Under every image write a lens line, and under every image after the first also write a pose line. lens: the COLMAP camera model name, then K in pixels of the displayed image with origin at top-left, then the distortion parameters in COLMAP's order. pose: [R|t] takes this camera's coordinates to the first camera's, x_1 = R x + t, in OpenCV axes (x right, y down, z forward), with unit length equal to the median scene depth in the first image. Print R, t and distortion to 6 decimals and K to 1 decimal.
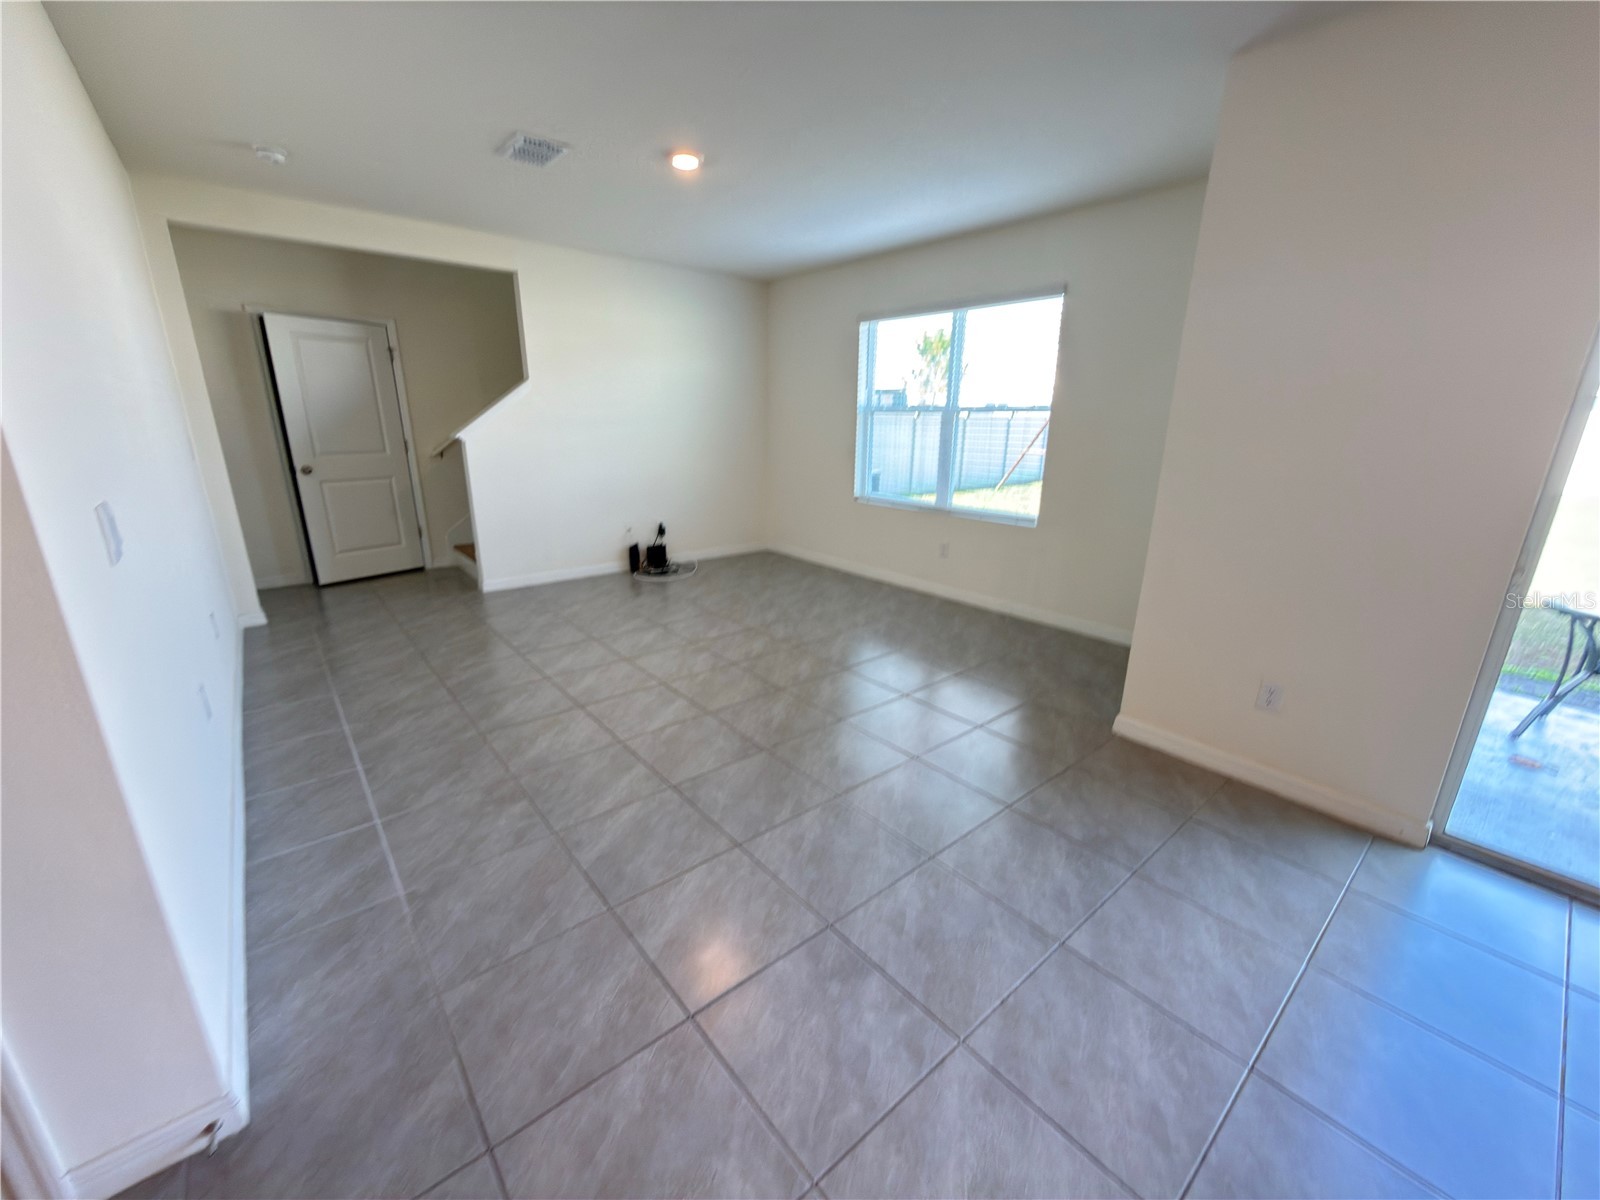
lens RADIAL K [[637.6, 0, 800.0], [0, 637.6, 600.0], [0, 0, 1]] dist [0.000470, -0.000160]
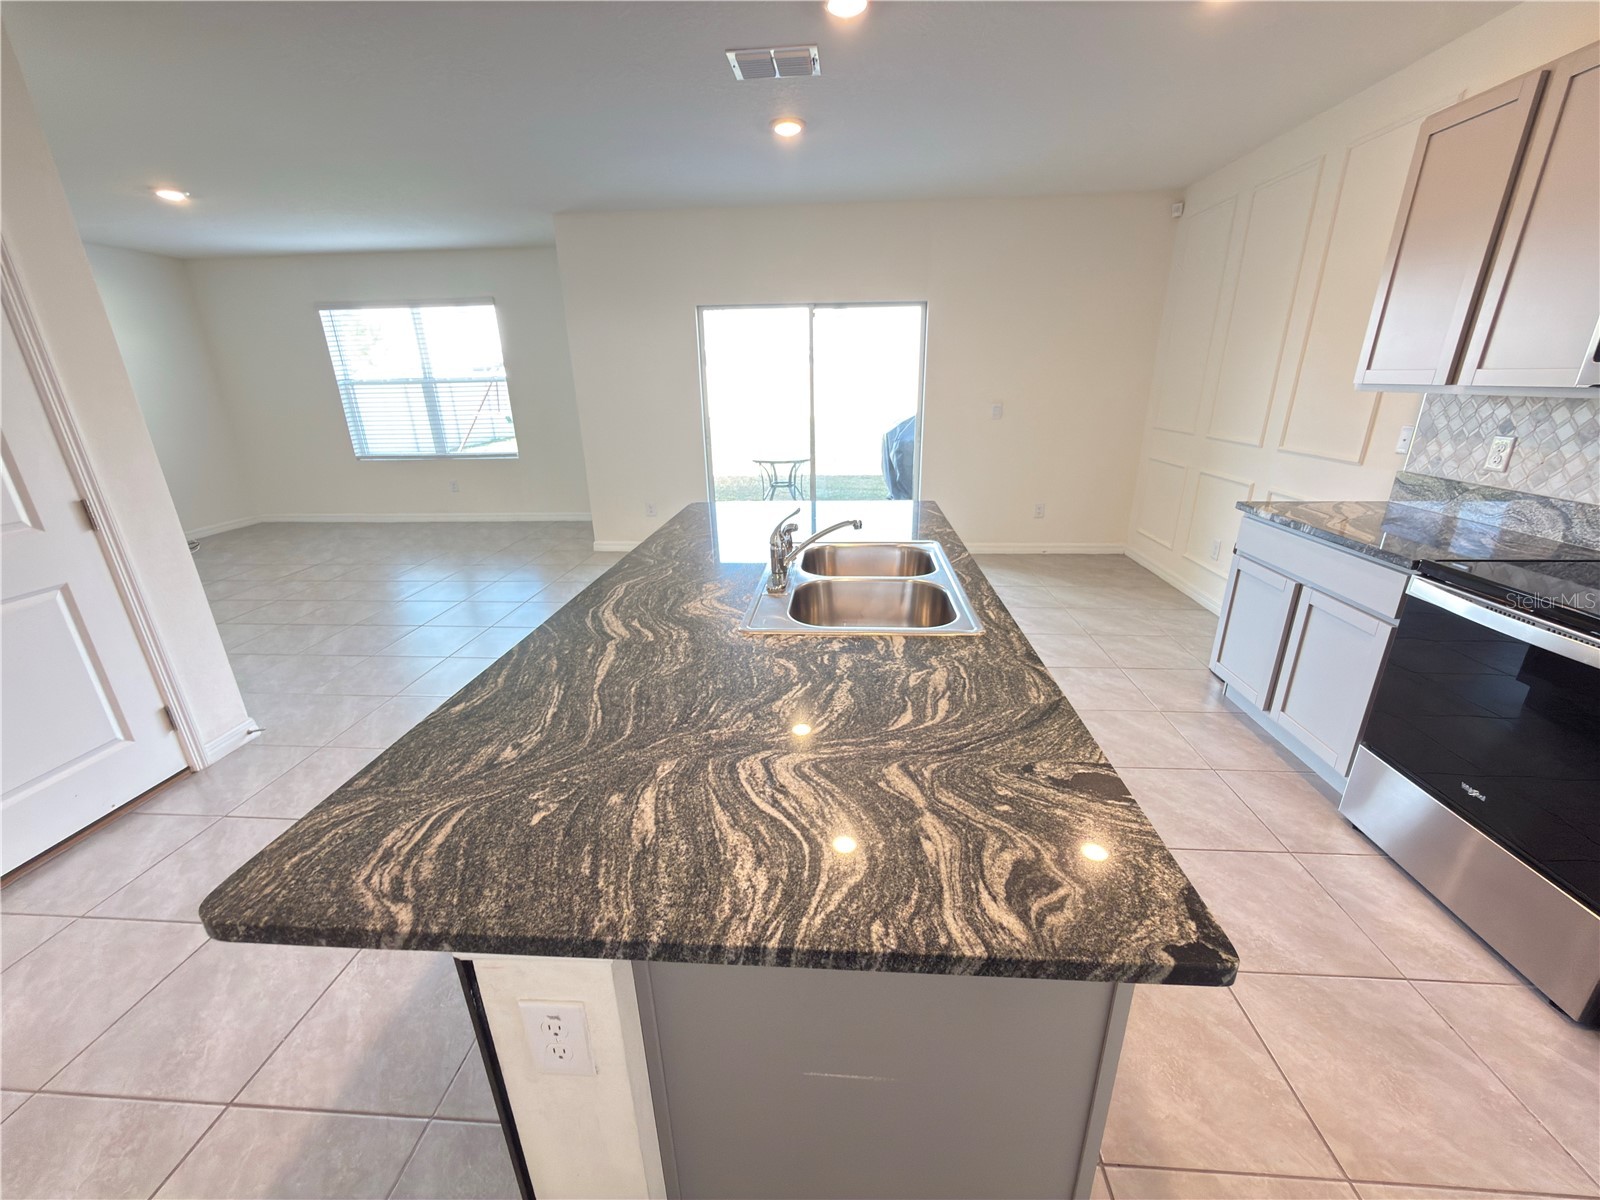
lens RADIAL K [[637.6, 0, 800.0], [0, 637.6, 600.0], [0, 0, 1]] dist [0.000470, -0.000160]
pose [[0.692697, -0.265482, 0.670590, -0.296628], [0.229576, 0.962589, 0.143938, 0.158796], [-0.683715, 0.054246, 0.727730, -0.589664]]
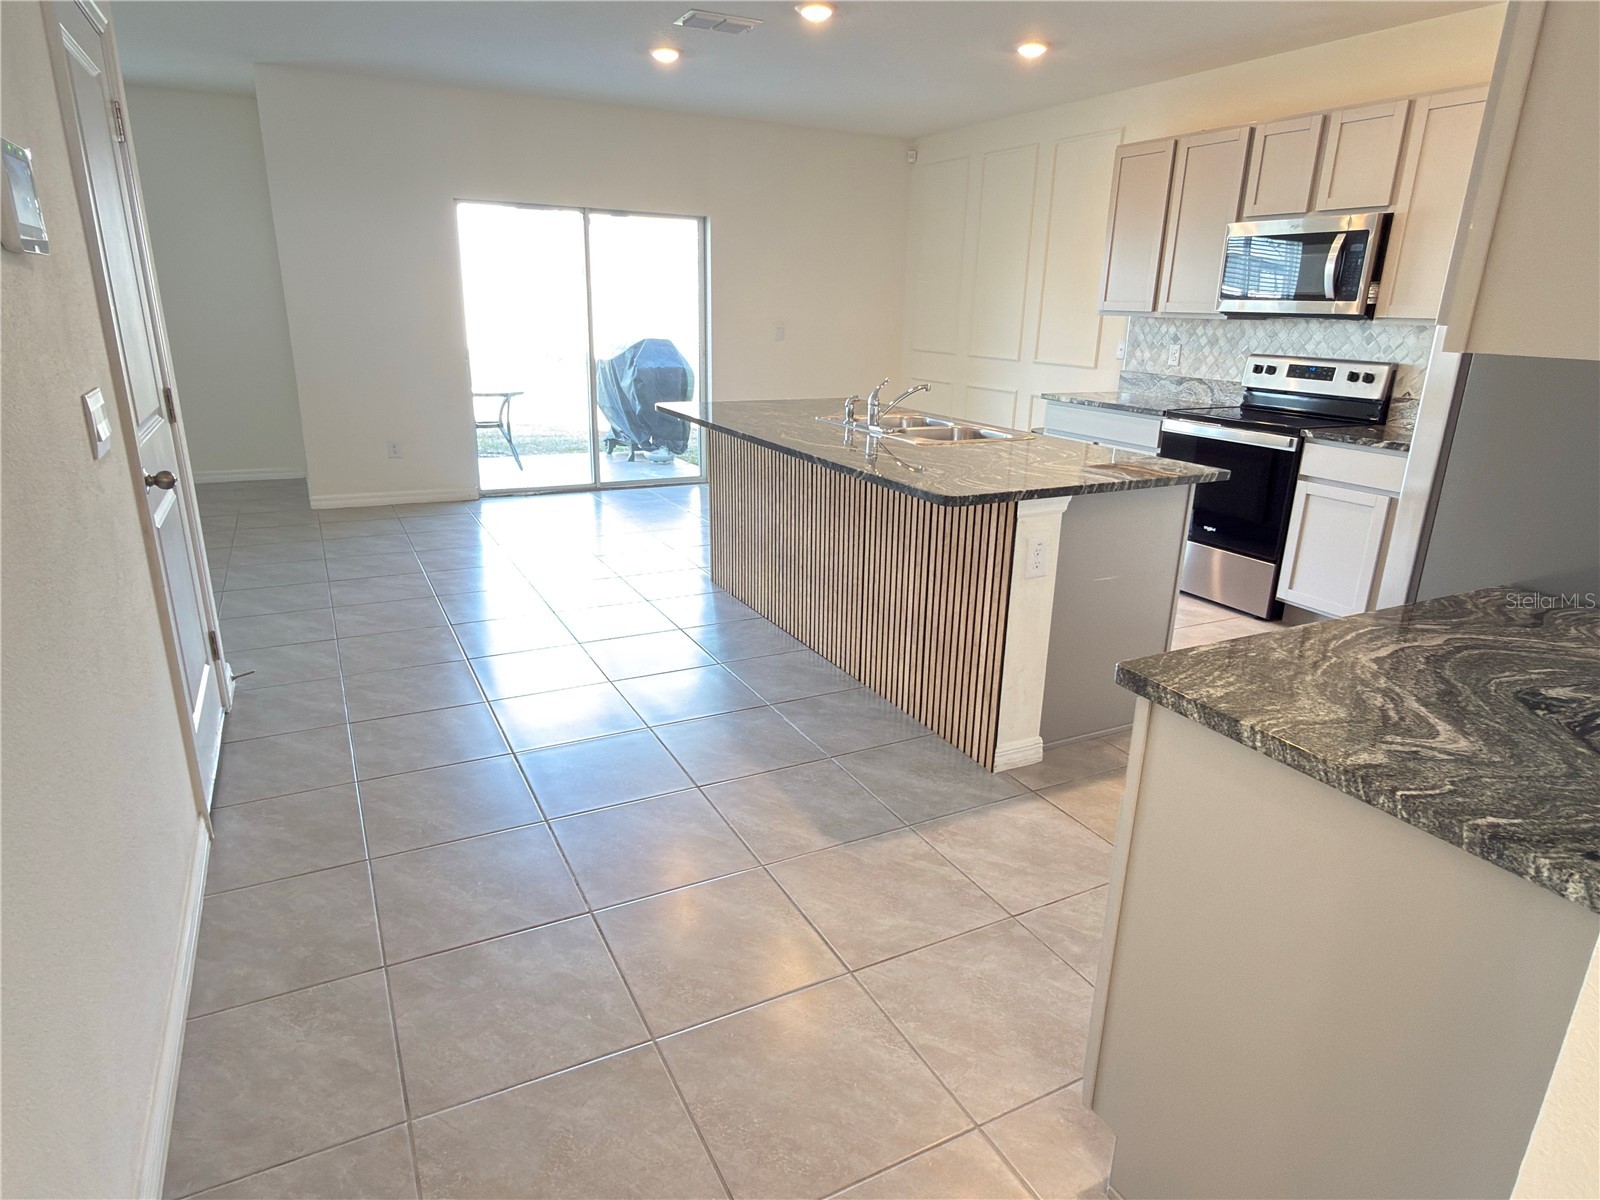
lens RADIAL K [[947.4, 0, 800.0], [0, 947.4, 600.0], [0, 0, 1]] dist [-0.005134, -0.000445]
pose [[0.214603, -0.303672, 0.928294, -0.942884], [0.256223, 0.934654, 0.246519, 0.113085], [-0.942494, 0.184946, 0.278387, -0.414871]]
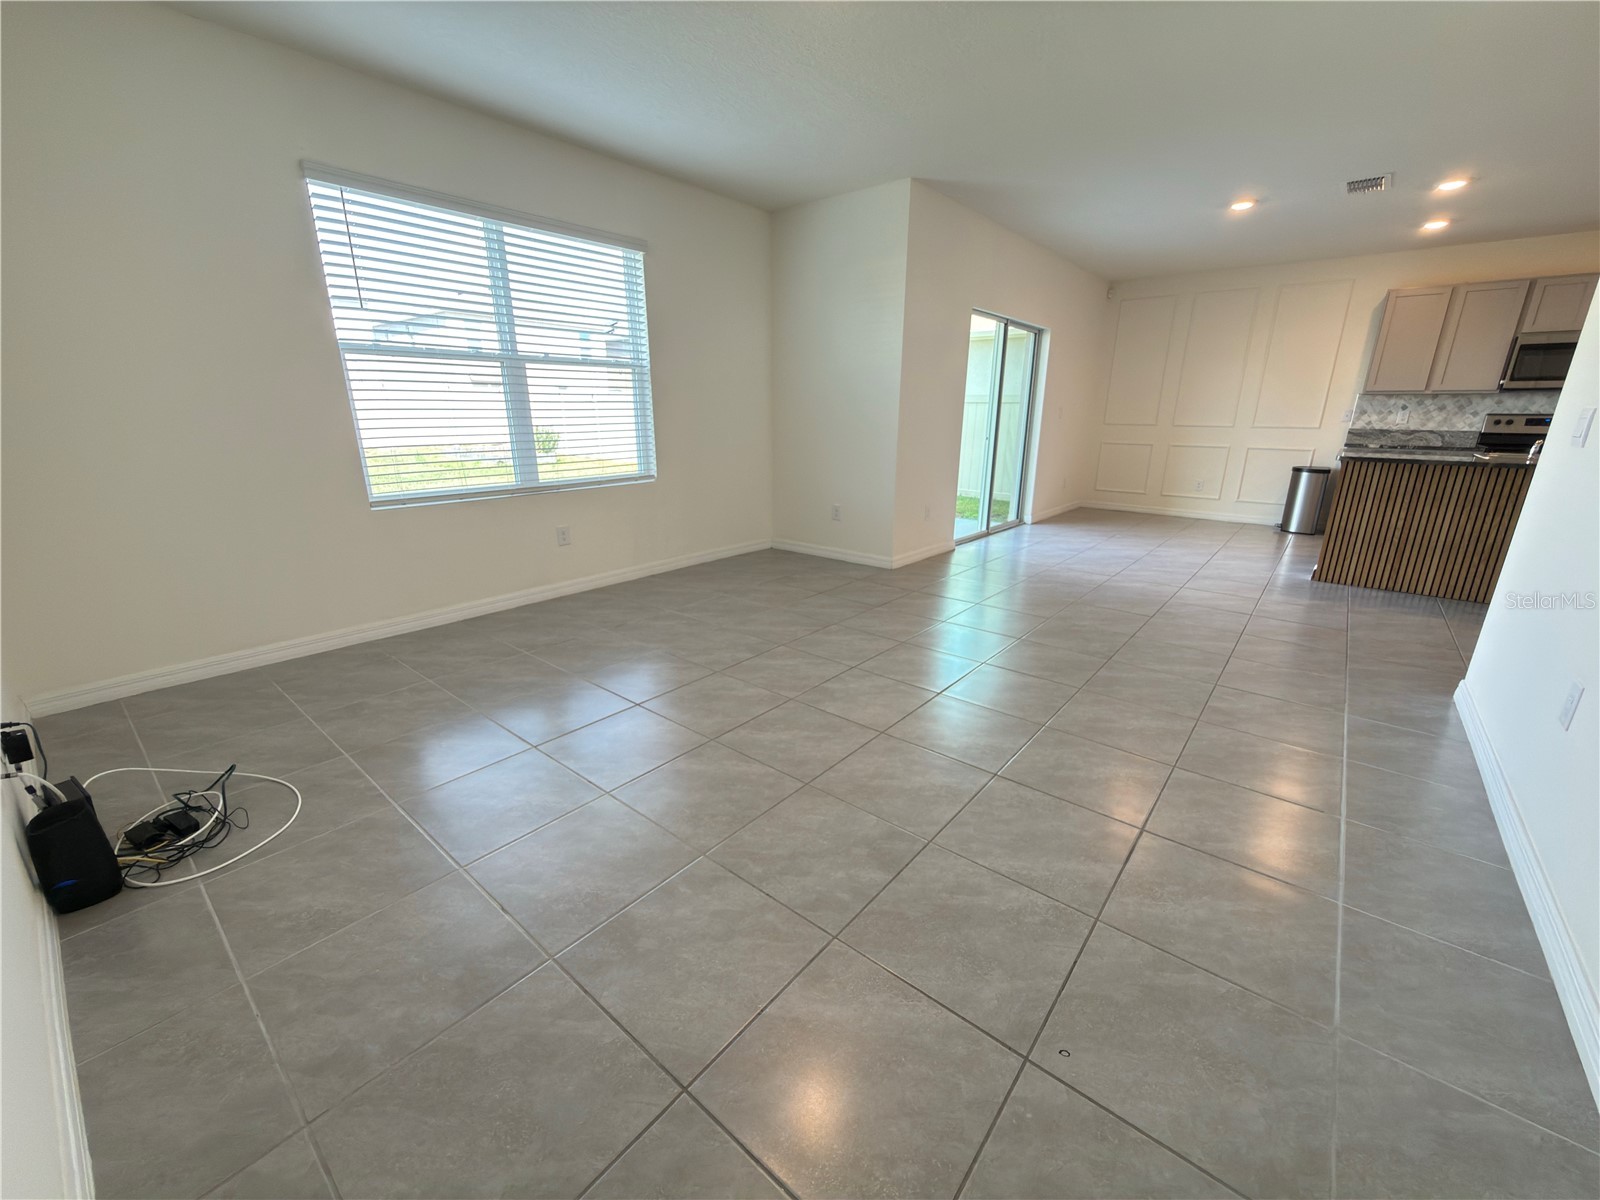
lens RADIAL K [[645.5, 0, 814.9], [0, 645.5, 594.7], [0, 0, 1]] dist [0.010747, -0.000040]
pose [[-0.190334, -0.290187, 0.937851, -0.773045], [0.264177, 0.904937, 0.333616, -0.250704], [-0.945507, 0.311257, -0.095579, 1.004459]]
